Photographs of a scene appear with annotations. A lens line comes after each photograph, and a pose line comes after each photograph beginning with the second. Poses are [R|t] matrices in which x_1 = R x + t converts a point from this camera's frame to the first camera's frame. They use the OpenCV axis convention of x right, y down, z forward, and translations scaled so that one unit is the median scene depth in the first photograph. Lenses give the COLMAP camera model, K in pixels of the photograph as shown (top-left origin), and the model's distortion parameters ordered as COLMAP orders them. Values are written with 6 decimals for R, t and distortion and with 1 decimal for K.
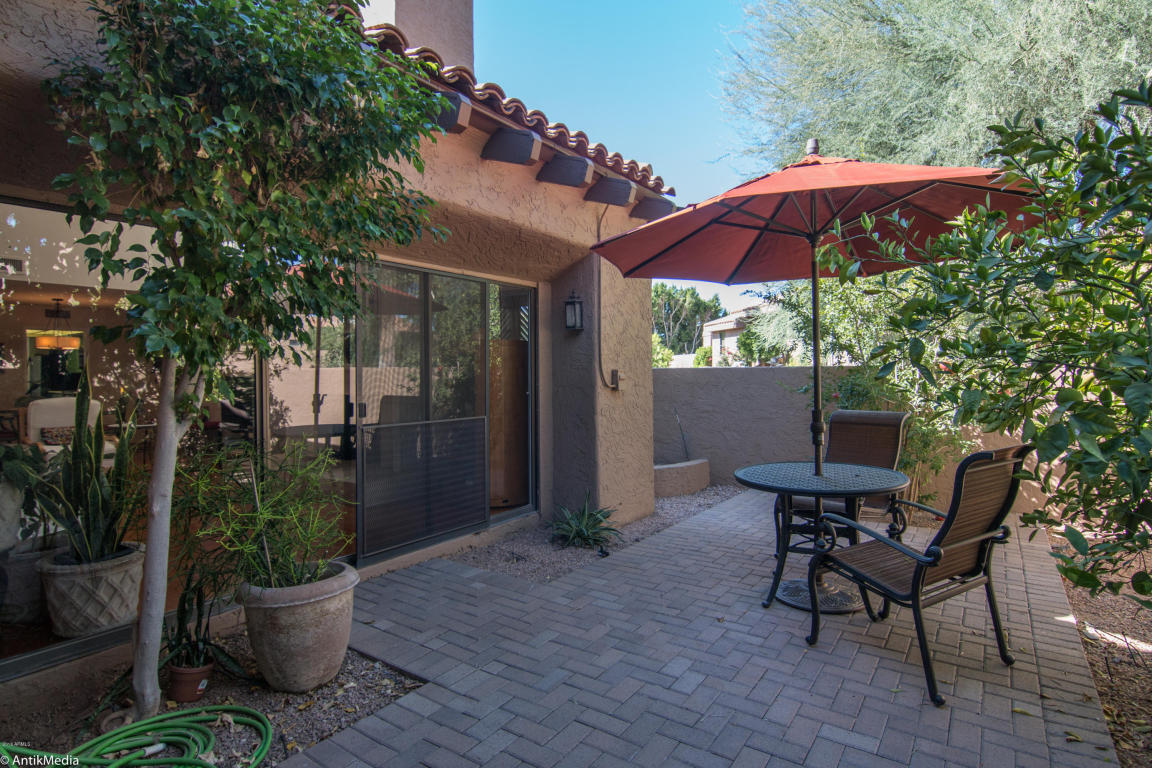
lens RADIAL K [[586.3, 0, 569.6], [0, 586.3, 377.4], [0, 0, 1]] dist [-0.024696, -0.000156]
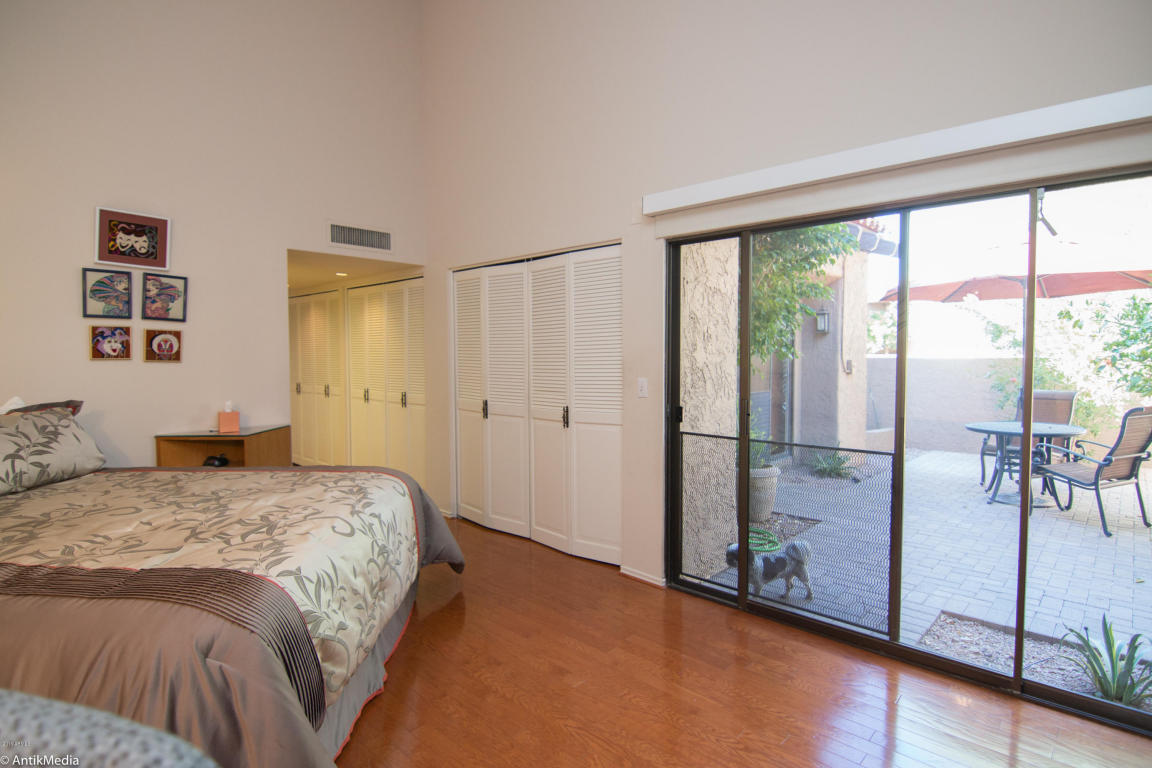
lens RADIAL K [[586.3, 0, 569.6], [0, 586.3, 377.4], [0, 0, 1]] dist [-0.024696, -0.000156]
pose [[0.989004, 0.014637, -0.147165, -0.787164], [-0.010103, 0.999452, 0.031511, -0.016972], [0.147546, -0.029678, 0.988610, -1.040389]]
